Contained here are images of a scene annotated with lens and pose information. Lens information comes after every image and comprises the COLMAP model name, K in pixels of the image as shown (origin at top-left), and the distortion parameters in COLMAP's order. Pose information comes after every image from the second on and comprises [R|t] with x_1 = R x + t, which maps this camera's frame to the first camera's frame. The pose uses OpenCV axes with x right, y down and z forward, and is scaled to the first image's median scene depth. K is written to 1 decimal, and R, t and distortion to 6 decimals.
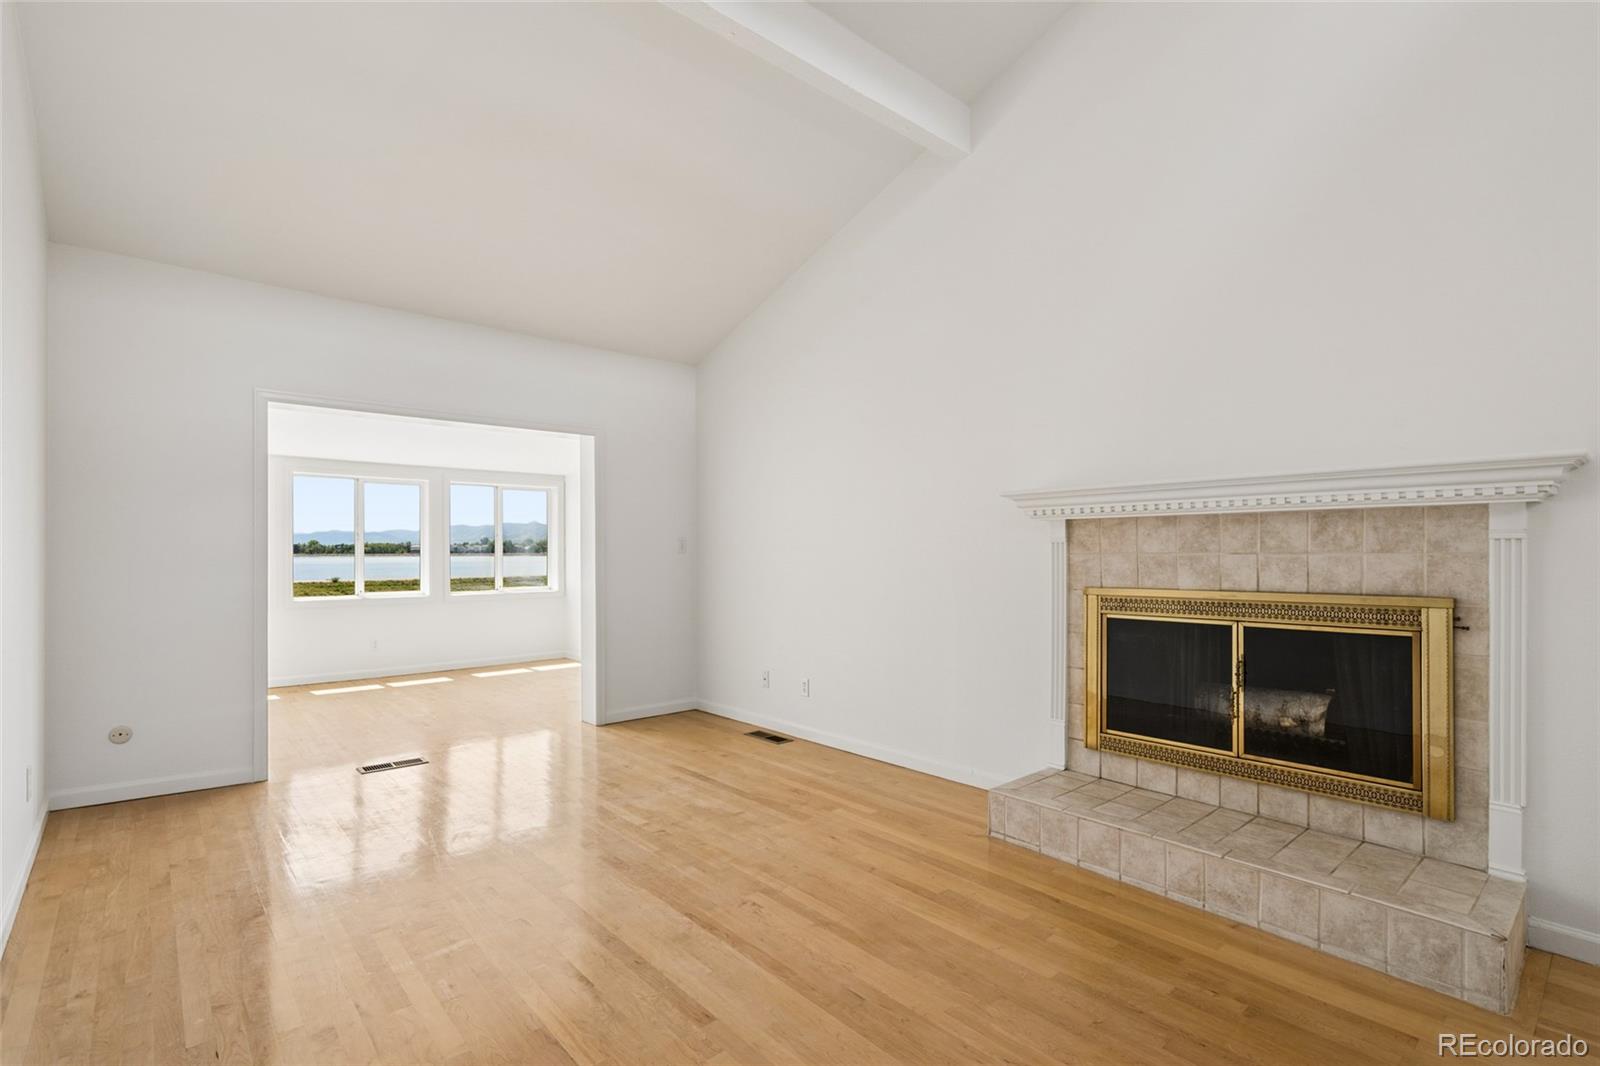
lens RADIAL K [[755.7, 0, 789.0], [0, 755.7, 539.3], [0, 0, 1]] dist [-0.009198, -0.000365]
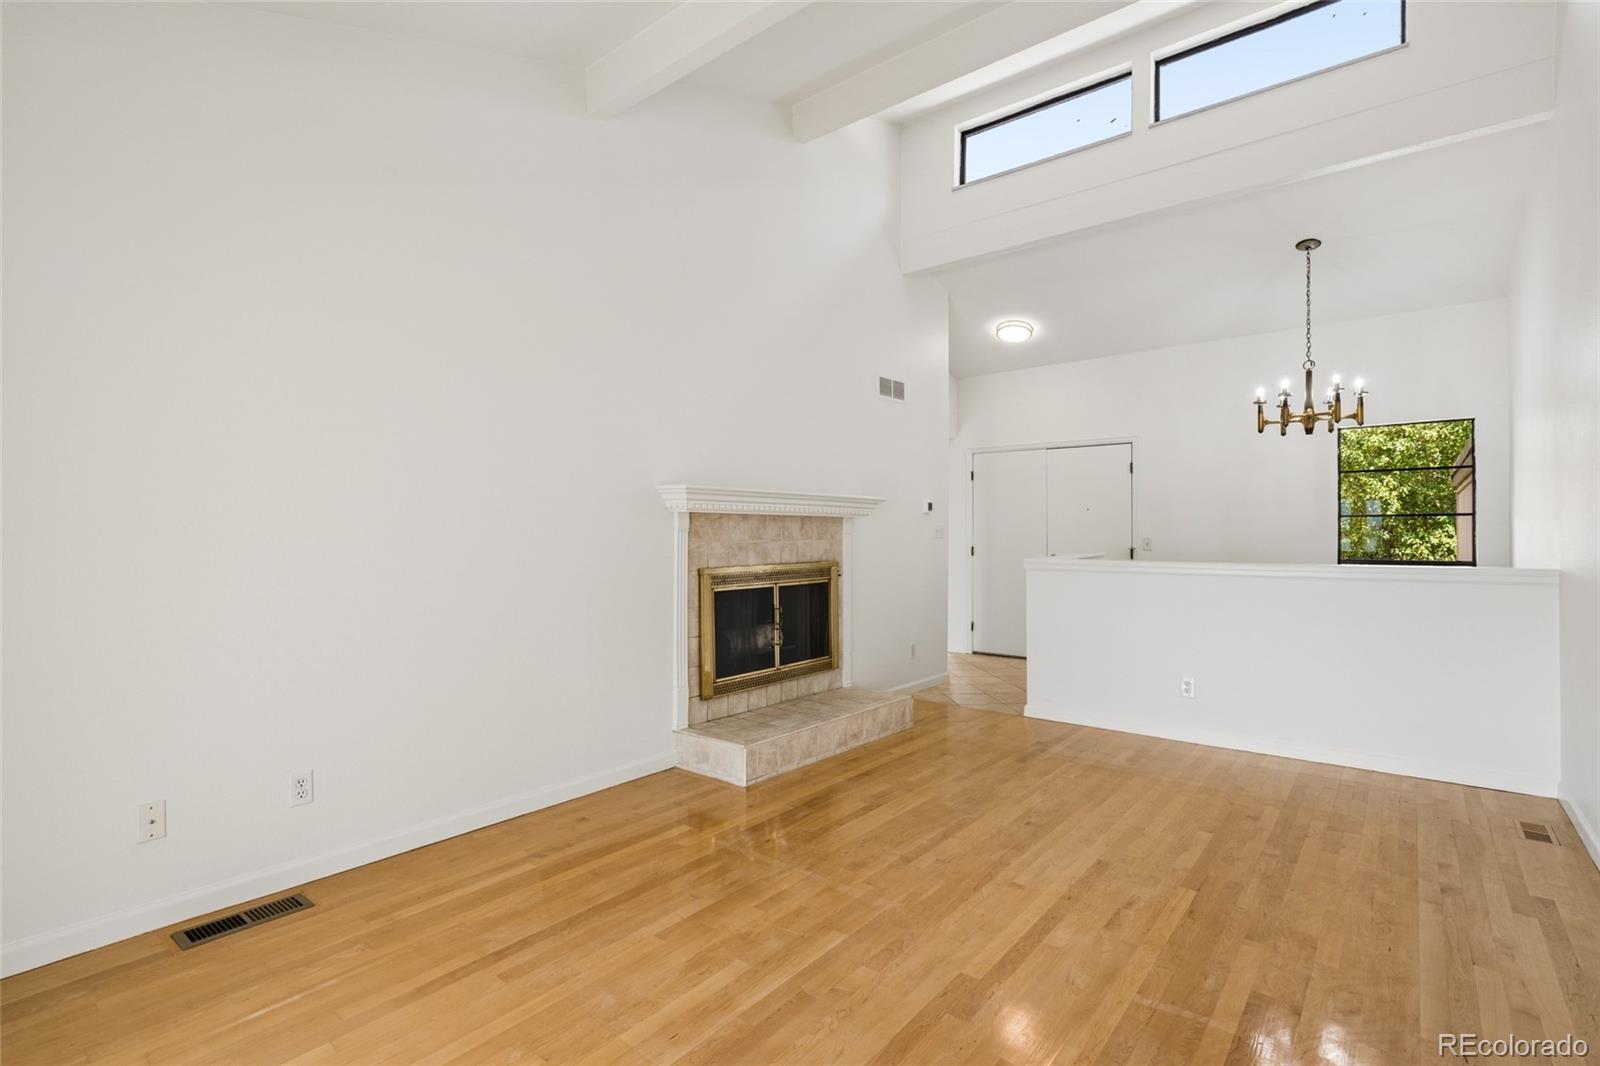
lens RADIAL K [[755.7, 0, 792.6], [0, 755.7, 536.3], [0, 0, 1]] dist [-0.009198, -0.000365]
pose [[-0.177843, 0.001549, 0.984058, -0.967615], [-0.014890, 0.999880, -0.004265, 0.016584], [-0.983946, -0.015411, -0.177799, 1.253124]]
